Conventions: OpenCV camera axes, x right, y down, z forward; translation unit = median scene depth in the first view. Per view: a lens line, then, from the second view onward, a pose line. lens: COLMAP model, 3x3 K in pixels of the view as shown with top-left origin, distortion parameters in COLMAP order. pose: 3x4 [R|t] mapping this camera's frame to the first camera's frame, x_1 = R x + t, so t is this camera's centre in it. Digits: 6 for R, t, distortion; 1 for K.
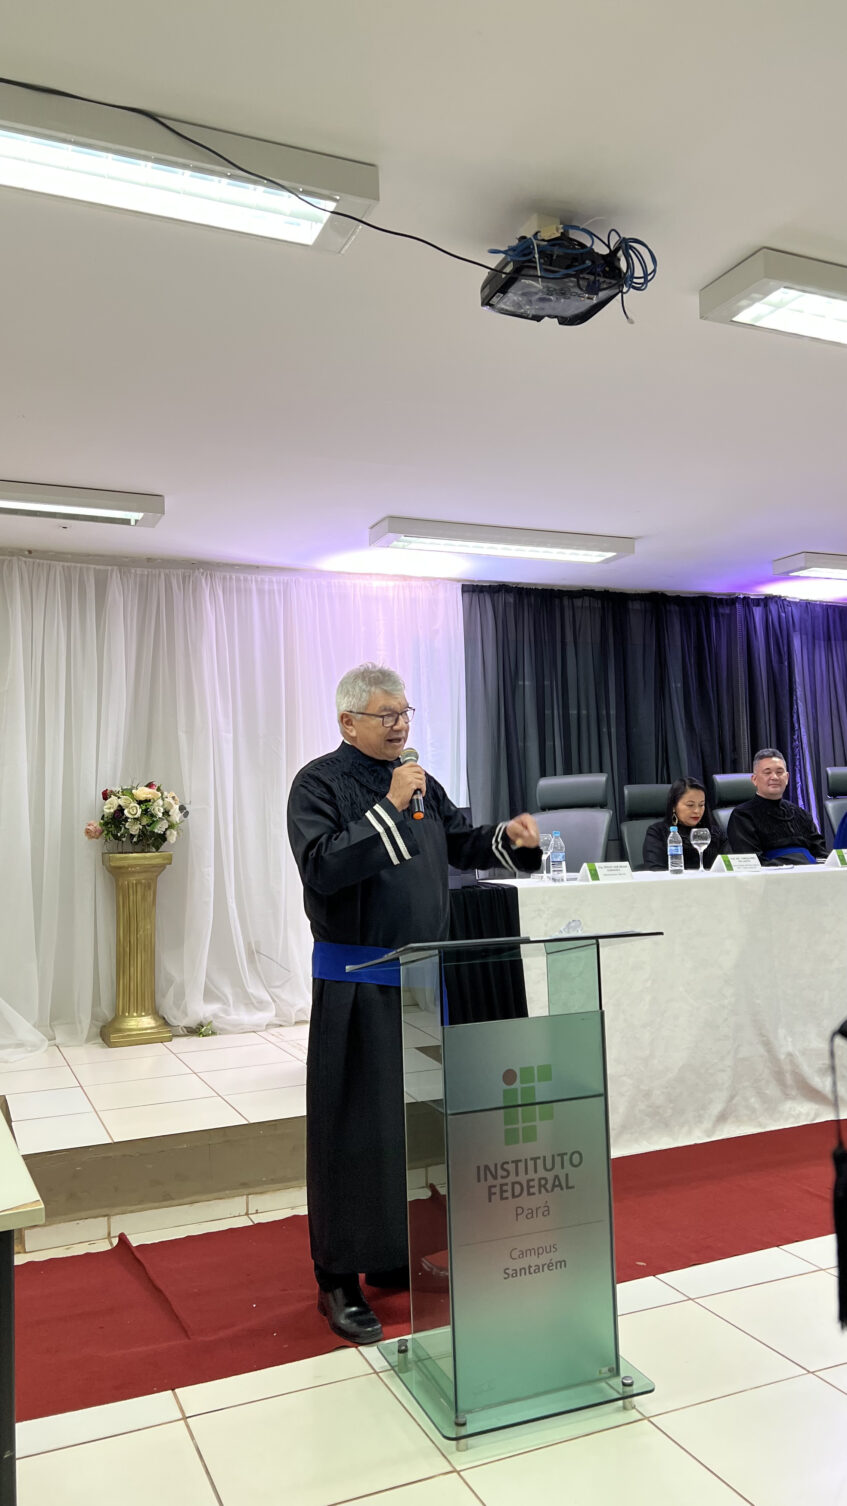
lens RADIAL K [[1132.7, 0, 413.6], [0, 1132.7, 764.4], [0, 0, 1]] dist [0.069457, -0.083248]
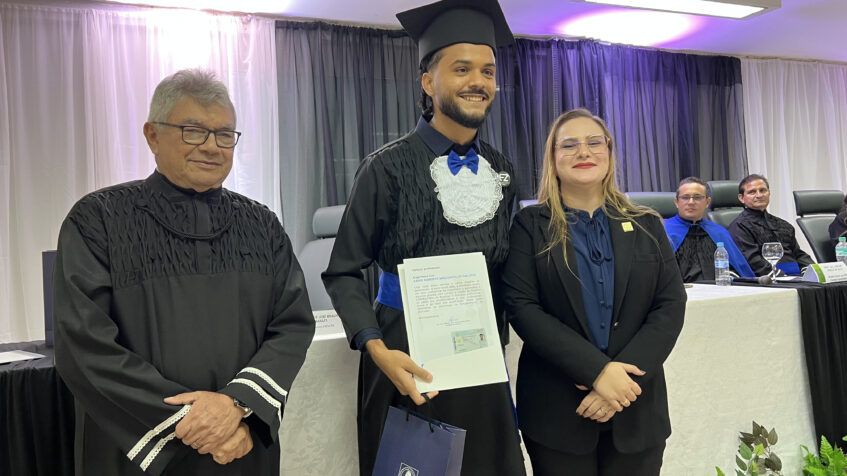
lens RADIAL K [[648.0, 0, 423.5], [0, 648.0, 238.0], [0, 0, 1]] dist [0.051041, -0.065106]
pose [[0.999776, -0.011635, -0.017702, 0.240430], [0.012713, 0.997993, 0.062031, 0.004922], [0.016945, -0.062242, 0.997917, 0.511451]]
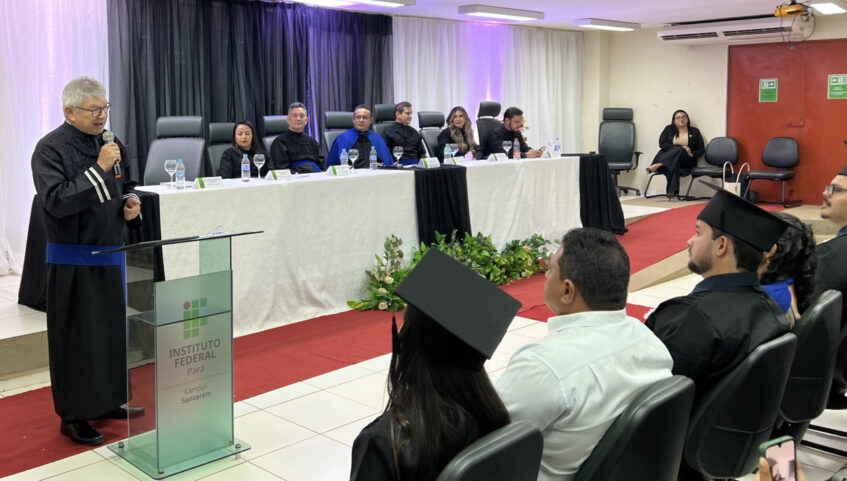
lens RADIAL K [[823.7, 0, 311.8], [0, 823.7, 173.5], [0, 0, 1]] dist [0.210604, -0.647104]
pose [[0.939559, 0.000959, 0.342386, -0.100478], [-0.042670, 0.992528, 0.114313, -0.061803], [-0.339718, -0.122013, 0.932580, -0.190398]]
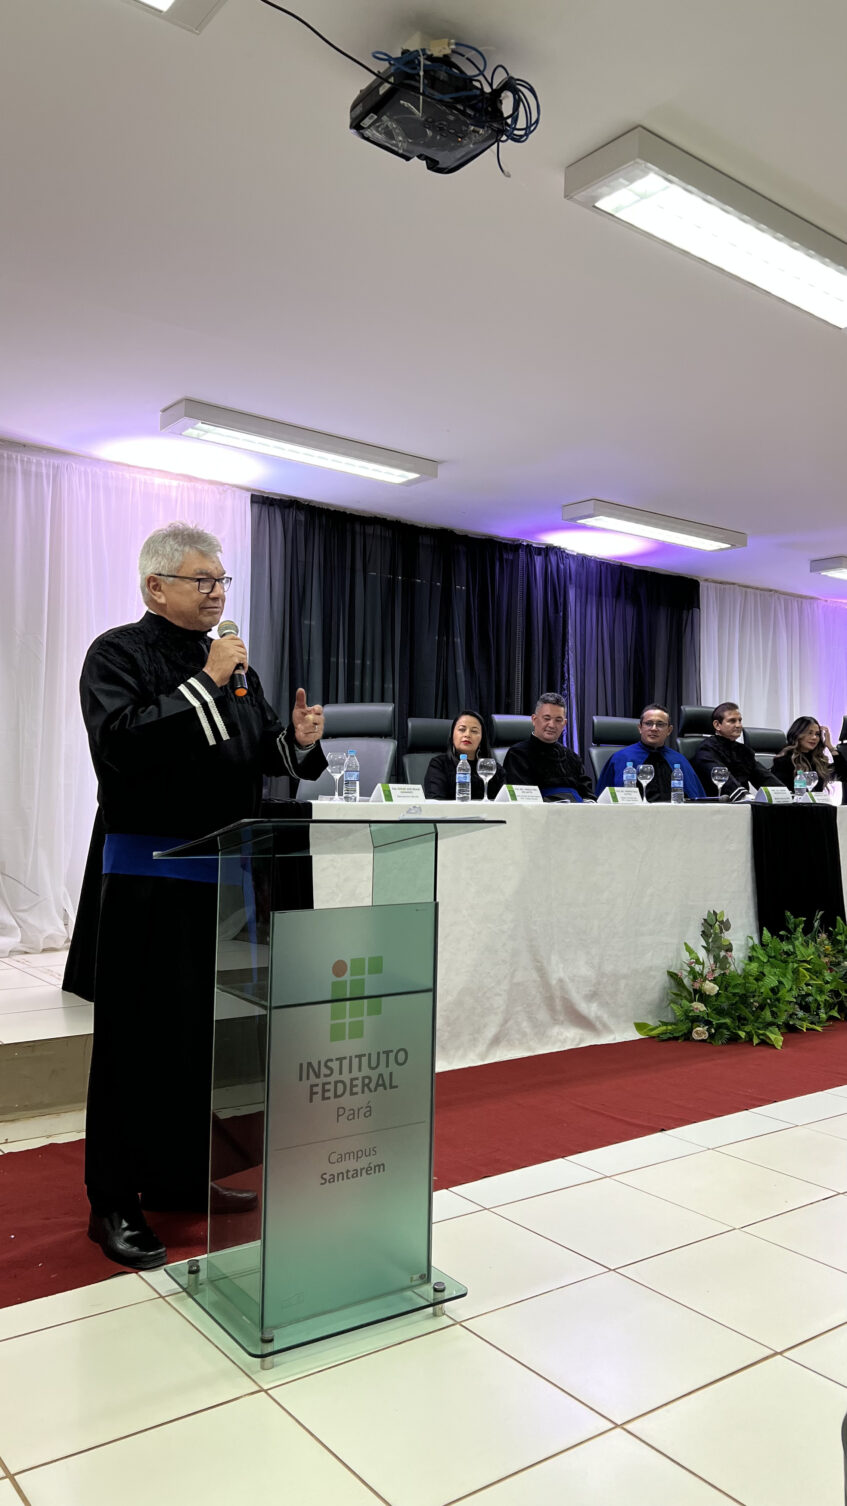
lens RADIAL K [[1131.3, 0, 437.9], [0, 1131.3, 759.6], [0, 0, 1]] dist [0.096168, -0.198224]
pose [[0.967354, 0.057384, 0.246848, -0.036552], [-0.064629, 0.997681, 0.021342, 0.039918], [-0.245050, -0.036599, 0.968819, 0.048053]]
